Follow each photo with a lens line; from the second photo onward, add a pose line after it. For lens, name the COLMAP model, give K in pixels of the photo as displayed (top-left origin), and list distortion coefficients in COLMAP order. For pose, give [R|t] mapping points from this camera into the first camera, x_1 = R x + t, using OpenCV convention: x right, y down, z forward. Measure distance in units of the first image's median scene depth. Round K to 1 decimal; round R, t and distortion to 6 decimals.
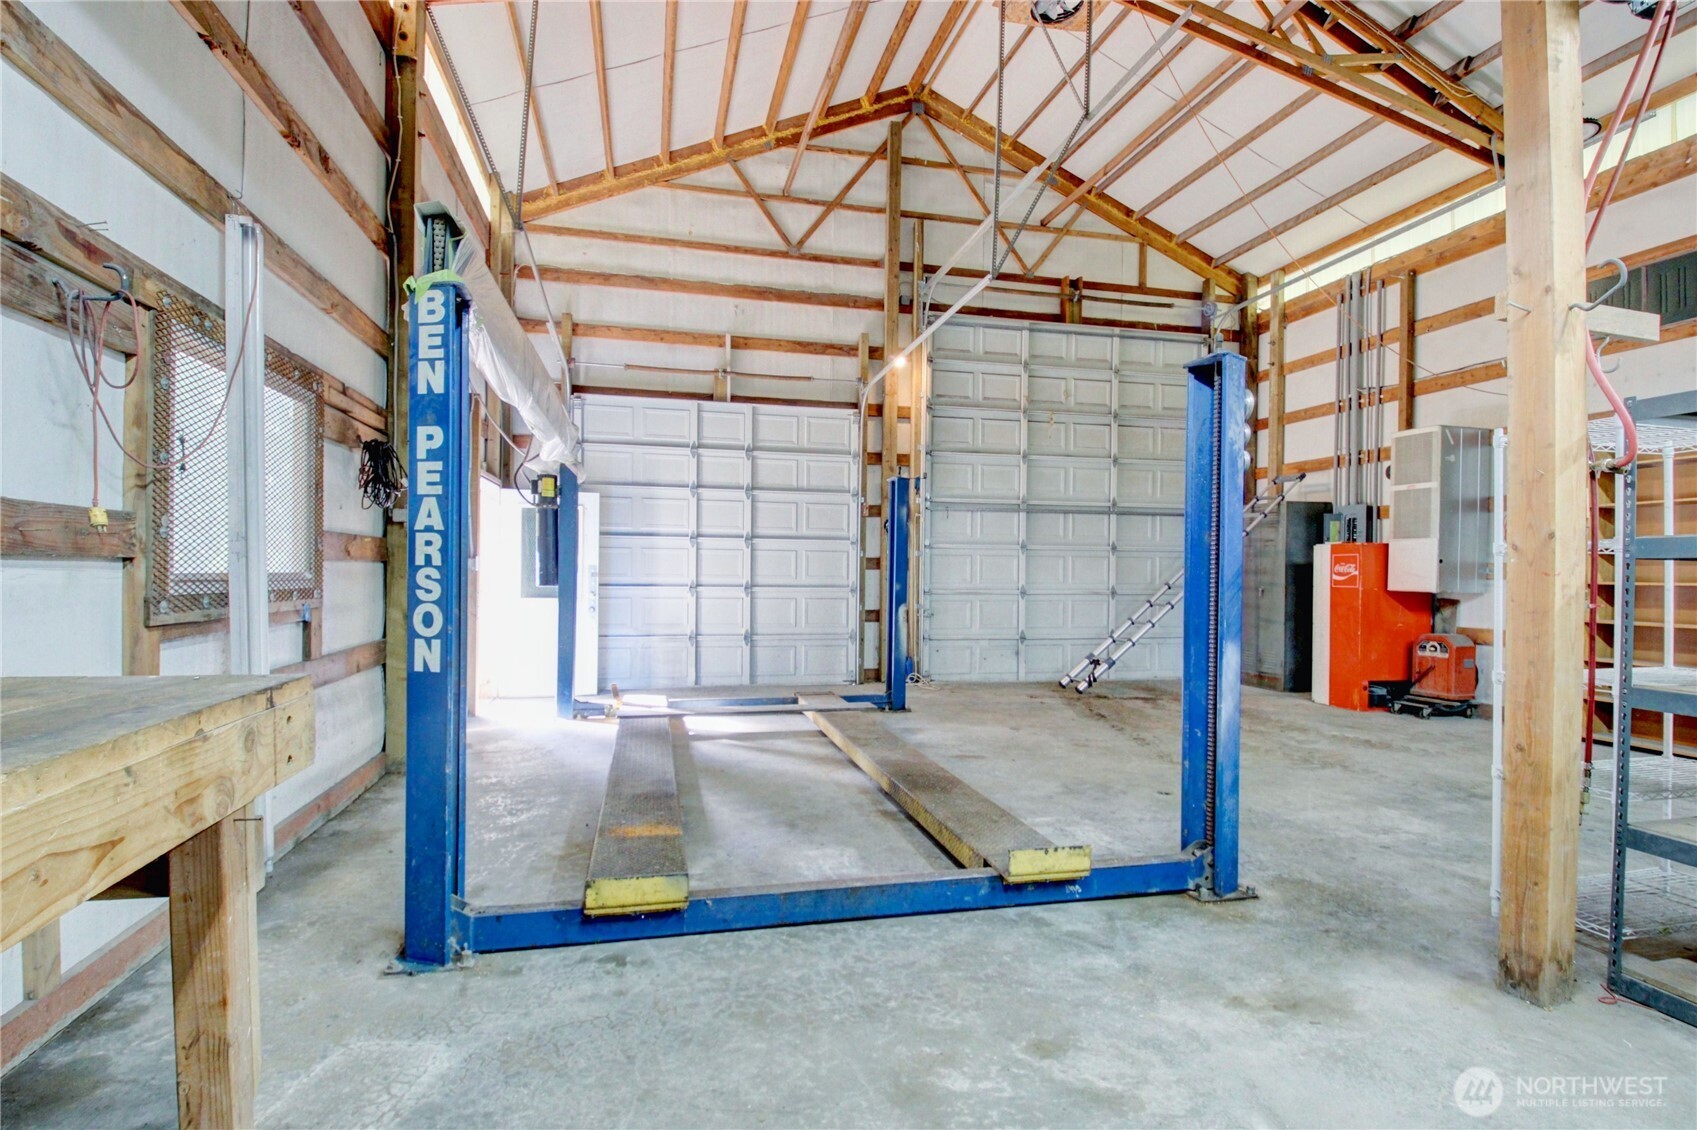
lens RADIAL K [[813.0, 0, 841.2], [0, 813.0, 578.5], [0, 0, 1]] dist [0.021574, -0.030426]
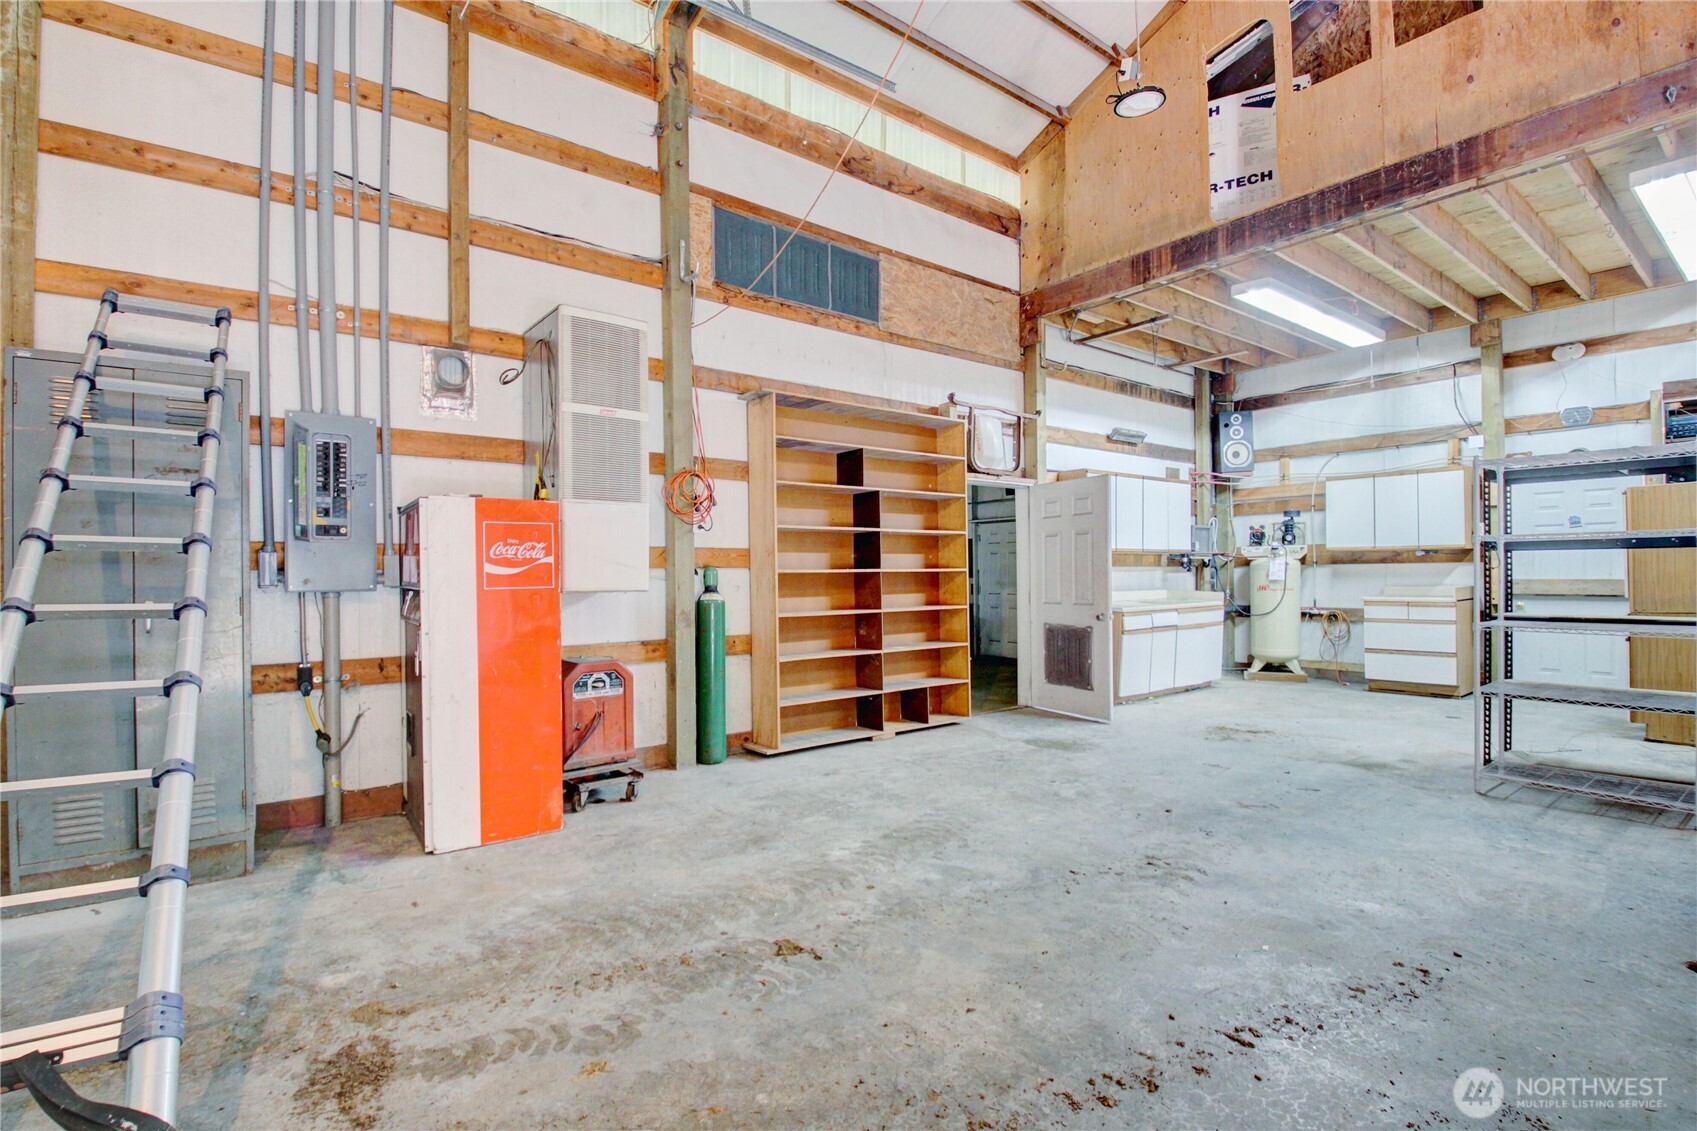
lens RADIAL K [[787.5, 0, 840.8], [0, 787.5, 576.6], [0, 0, 1]] dist [0.015391, -0.026727]
pose [[-0.411555, -0.012822, 0.911295, 0.094912], [0.012150, 0.999735, 0.019554, -0.003356], [-0.911304, 0.019119, -0.411290, 0.905464]]
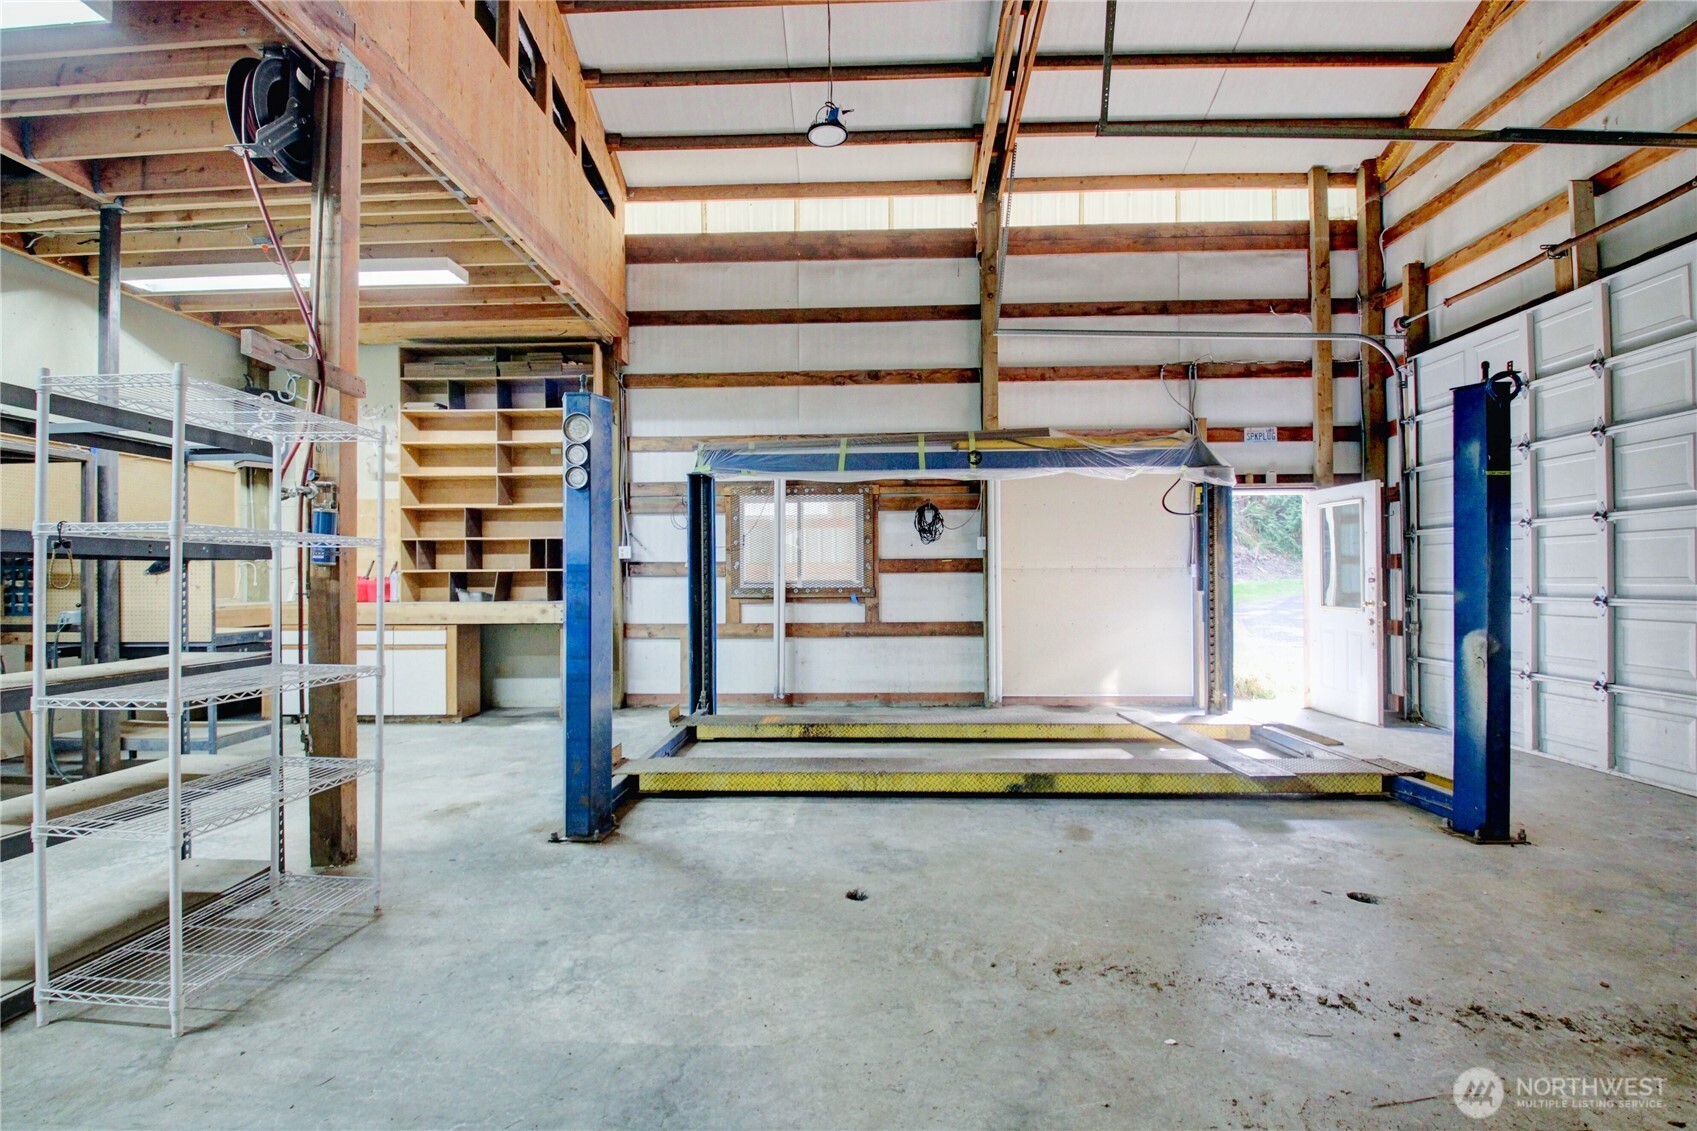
lens RADIAL K [[787.5, 0, 840.8], [0, 787.5, 576.6], [0, 0, 1]] dist [0.015391, -0.026727]
pose [[-0.263638, -0.013044, -0.964534, 0.545744], [-0.003641, 0.999915, -0.012528, 0.004117], [0.964615, 0.000209, -0.263663, 0.615252]]
